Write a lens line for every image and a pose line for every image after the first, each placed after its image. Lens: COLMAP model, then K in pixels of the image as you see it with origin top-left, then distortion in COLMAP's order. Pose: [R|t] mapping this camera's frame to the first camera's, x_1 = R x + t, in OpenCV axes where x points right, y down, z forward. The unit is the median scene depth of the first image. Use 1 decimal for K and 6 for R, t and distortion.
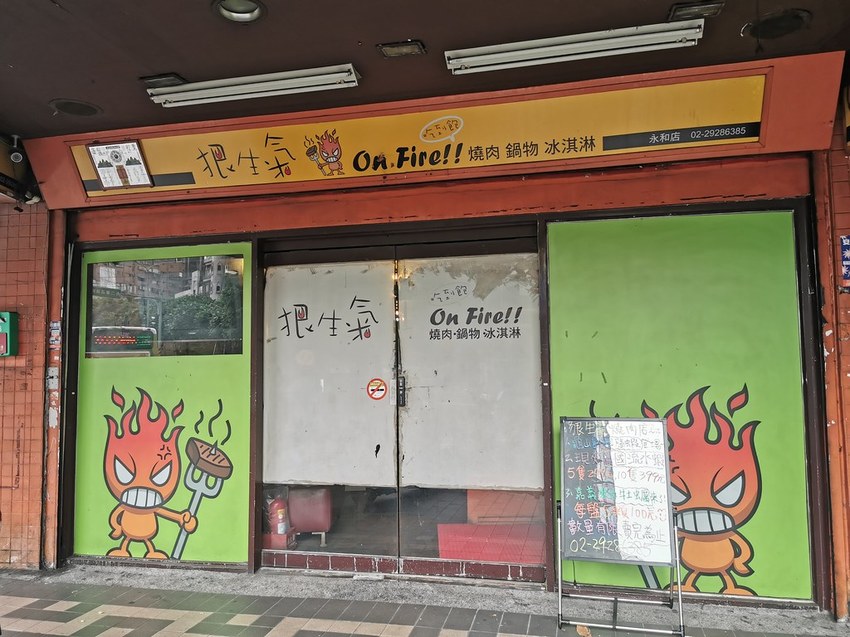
lens RADIAL K [[637.5, 0, 425.0], [0, 637.5, 318.5], [0, 0, 1]] dist [0.000154, 0.000441]
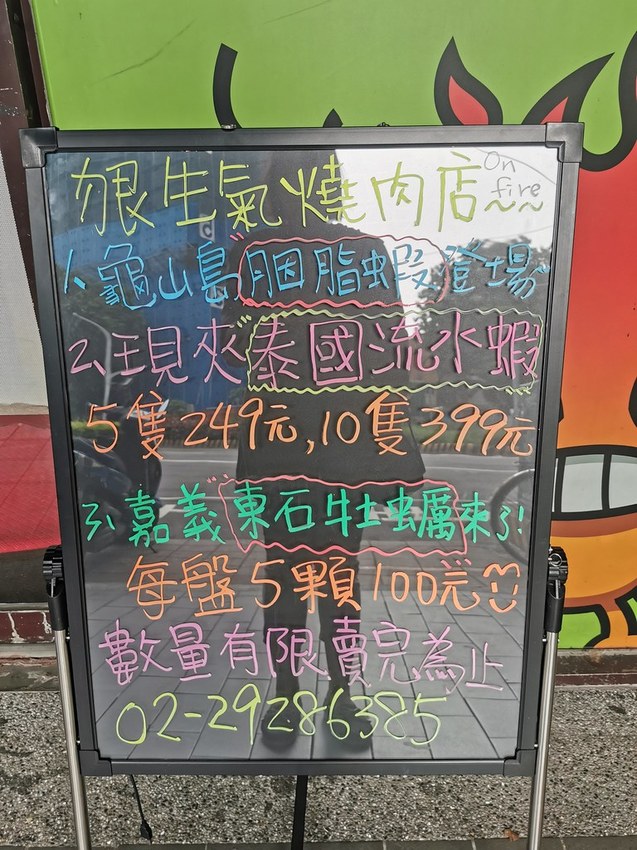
lens RADIAL K [[637.5, 0, 318.5], [0, 637.5, 425.0], [0, 0, 1]] dist [0.000154, 0.000441]
pose [[0.972606, -0.110602, 0.204462, 0.240519], [-0.025841, 0.822666, 0.567937, 0.116724], [-0.231019, -0.557662, 0.797272, 0.776350]]
